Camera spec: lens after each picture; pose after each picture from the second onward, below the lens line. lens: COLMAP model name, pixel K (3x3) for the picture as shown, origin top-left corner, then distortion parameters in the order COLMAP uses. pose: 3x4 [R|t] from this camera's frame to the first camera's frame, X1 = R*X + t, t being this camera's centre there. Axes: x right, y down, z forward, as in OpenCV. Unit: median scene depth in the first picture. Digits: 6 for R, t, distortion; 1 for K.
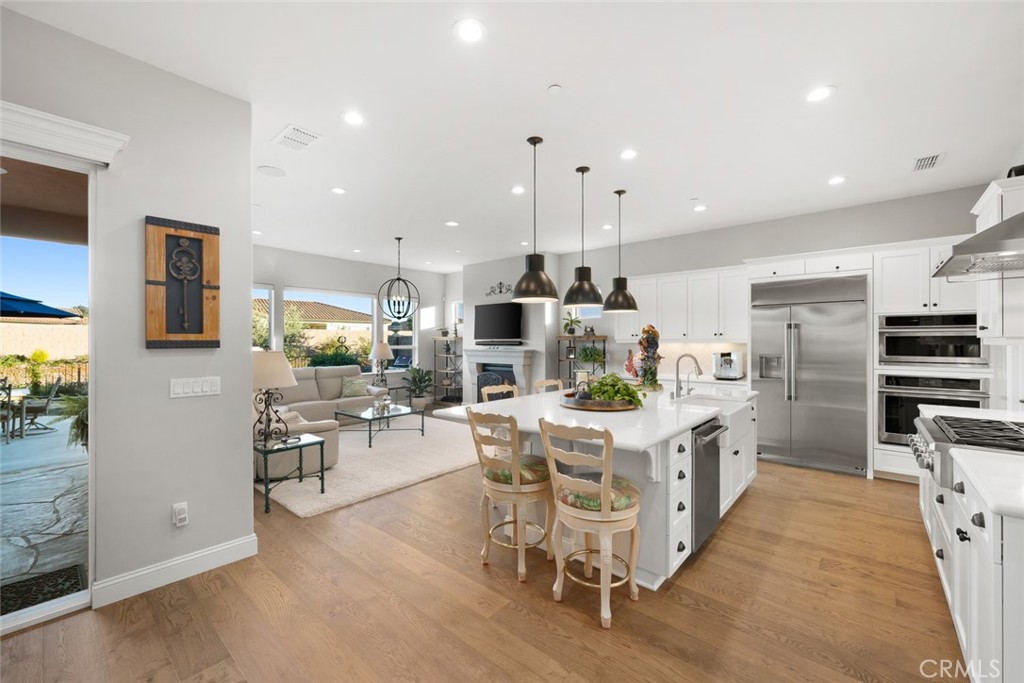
lens RADIAL K [[413.1, 0, 512.1], [0, 413.1, 341.1], [0, 0, 1]] dist [0.000511, 0.000227]
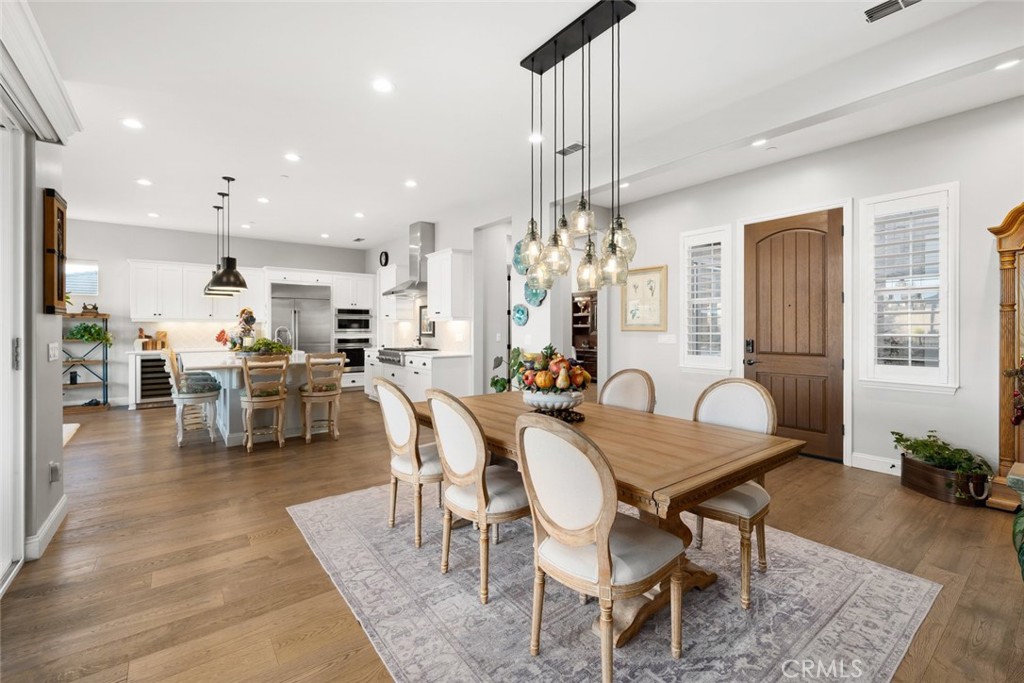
lens RADIAL K [[437.1, 0, 497.1], [0, 437.1, 328.0], [0, 0, 1]] dist [-0.002013, 0.000020]
pose [[0.211543, -0.001887, 0.977367, -0.909463], [-0.002903, 0.999993, 0.002559, 0.022454], [-0.977364, -0.003379, 0.211536, -0.166532]]
